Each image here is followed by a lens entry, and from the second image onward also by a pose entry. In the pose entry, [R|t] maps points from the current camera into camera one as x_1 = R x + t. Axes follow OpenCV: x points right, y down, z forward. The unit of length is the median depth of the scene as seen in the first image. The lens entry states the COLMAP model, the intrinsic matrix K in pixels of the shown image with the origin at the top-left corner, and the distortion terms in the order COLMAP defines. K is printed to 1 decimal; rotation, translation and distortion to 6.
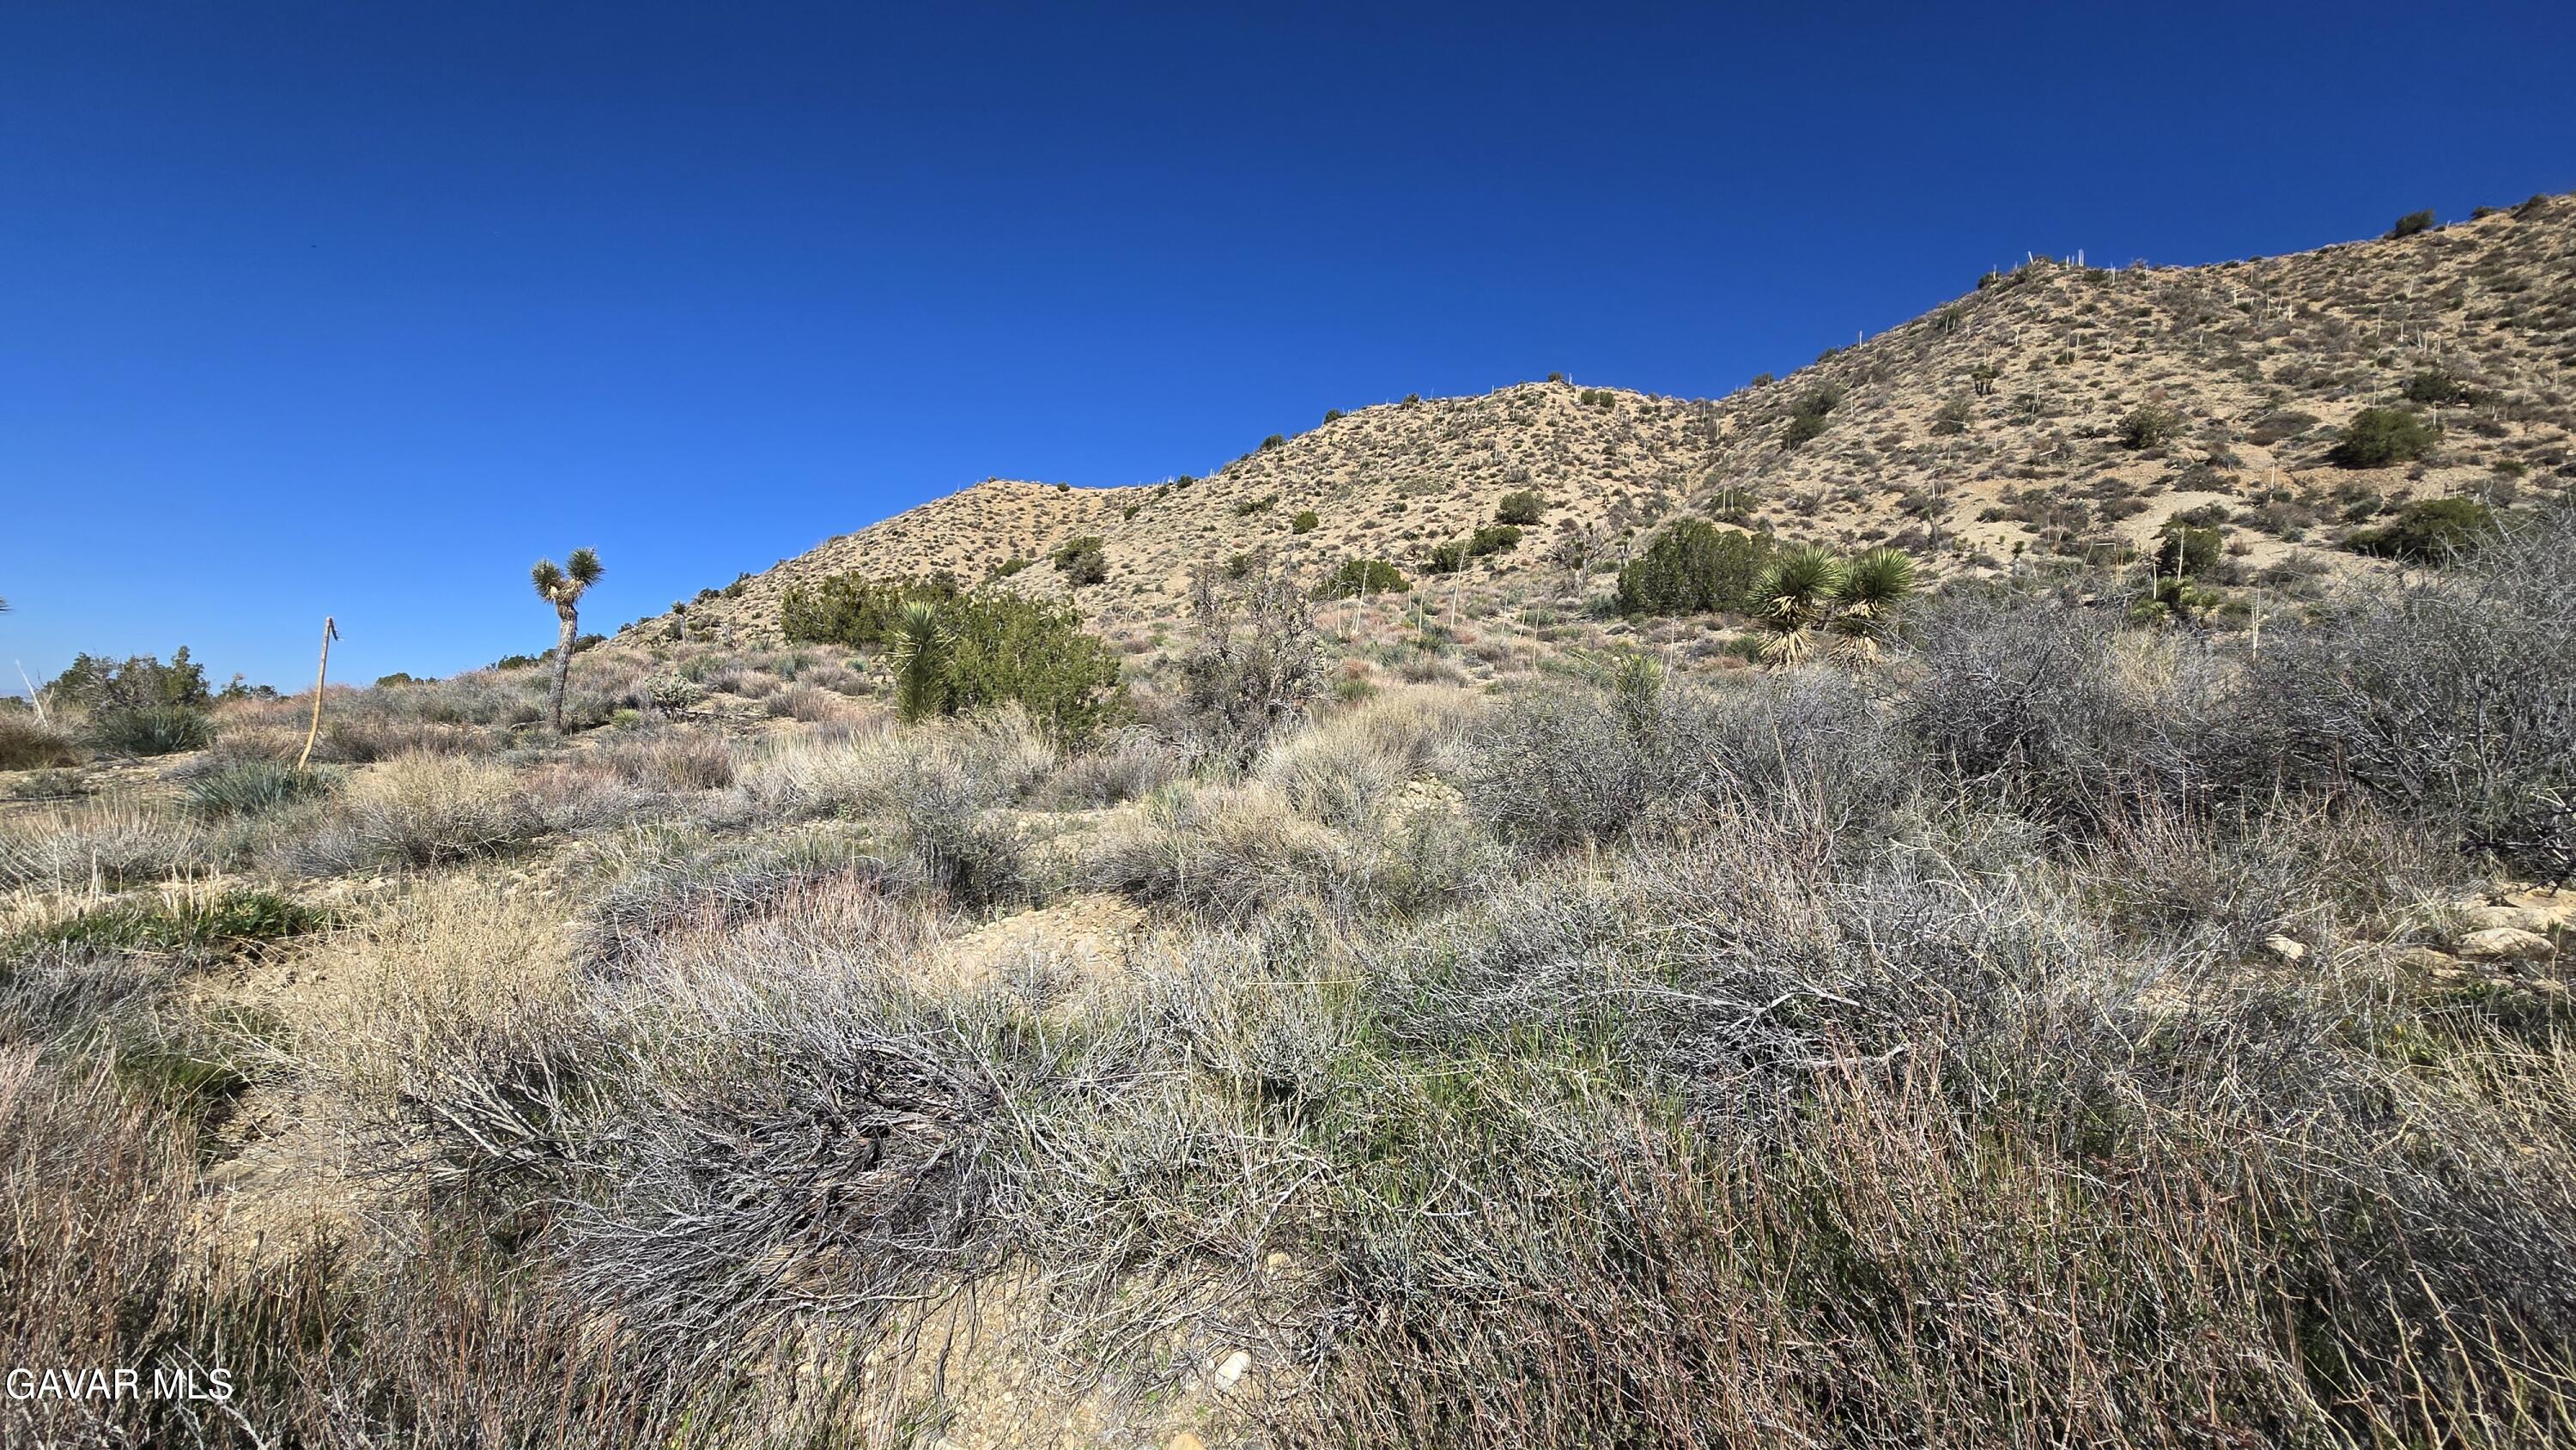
lens RADIAL K [[1054.7, 0, 1283.9], [0, 1054.7, 731.6], [0, 0, 1]] dist [-0.001686, 0.000592]
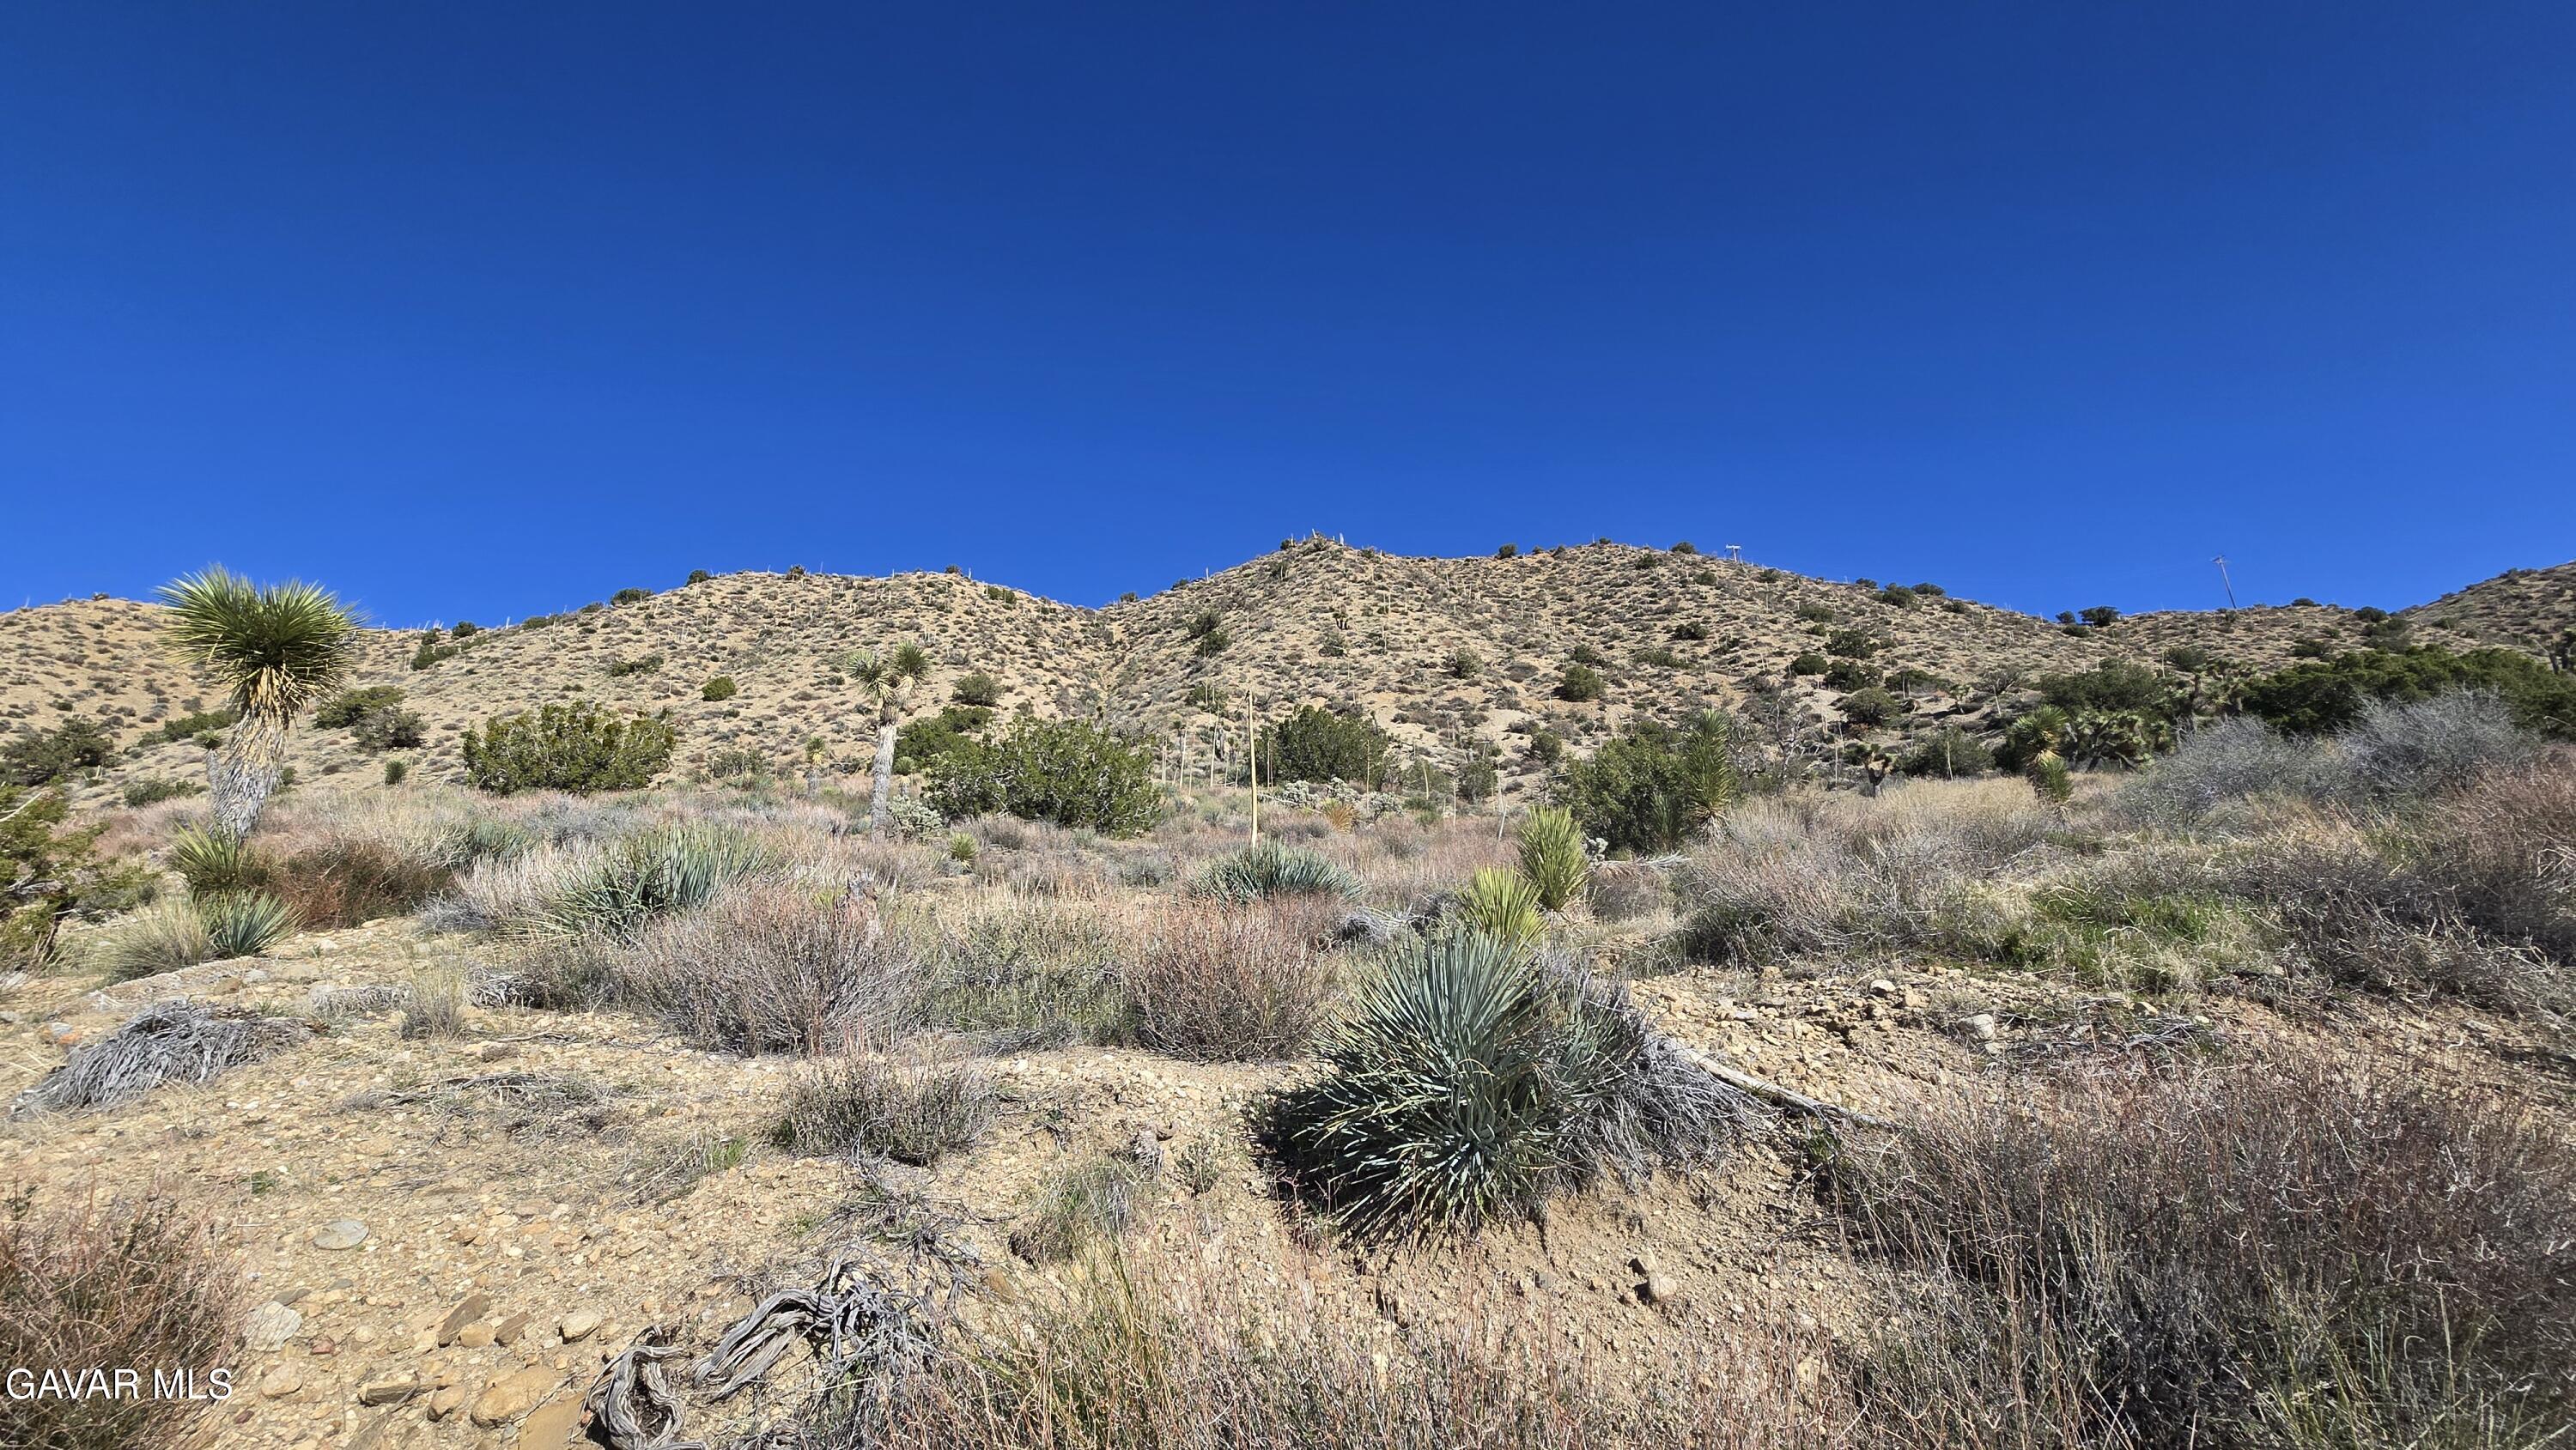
lens RADIAL K [[1054.7, 0, 1283.6], [0, 1054.7, 734.2], [0, 0, 1]] dist [-0.001686, 0.000592]
pose [[0.795944, 0.044503, 0.603733, -0.151243], [0.062160, 0.986015, -0.154633, 0.007570], [-0.602171, 0.160607, 0.782046, 0.025040]]
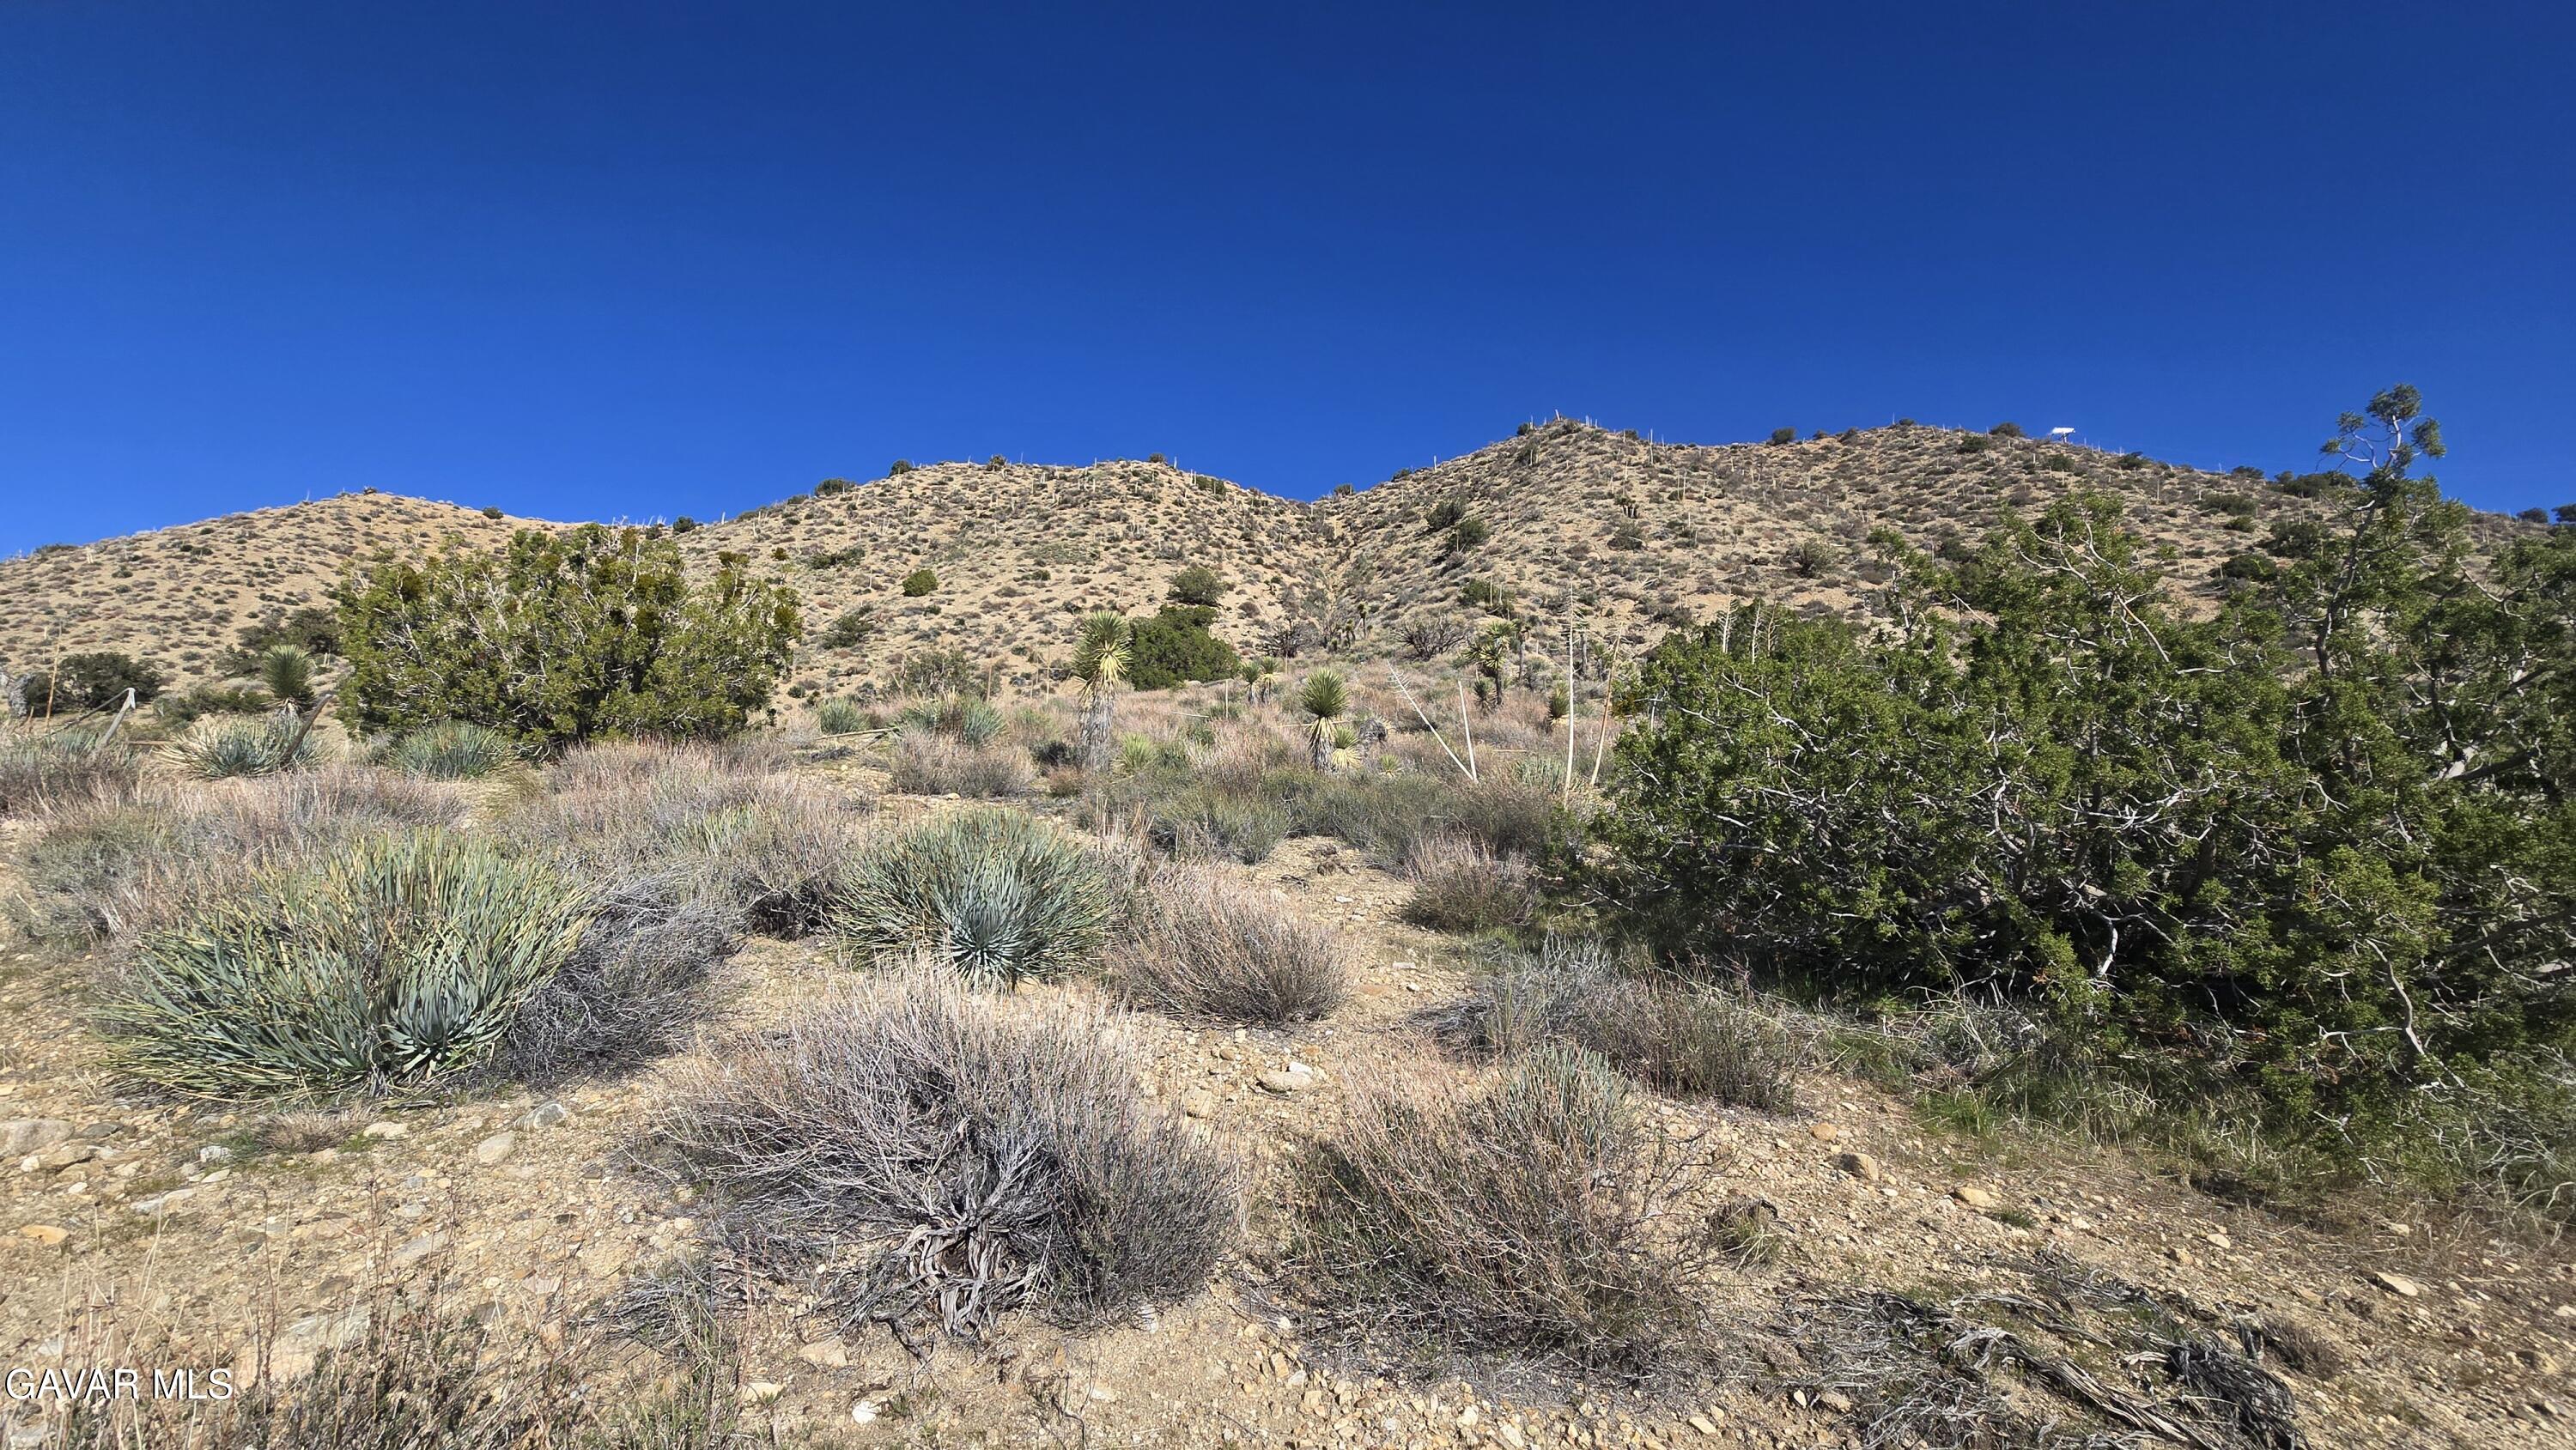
lens RADIAL K [[1054.7, 0, 1280.6], [0, 1054.7, 726.3], [0, 0, 1]] dist [-0.001686, 0.000592]
pose [[0.884143, 0.025516, 0.466520, -0.121591], [0.016039, 0.996261, -0.084887, -0.017496], [-0.466941, 0.082535, 0.880428, 0.187495]]
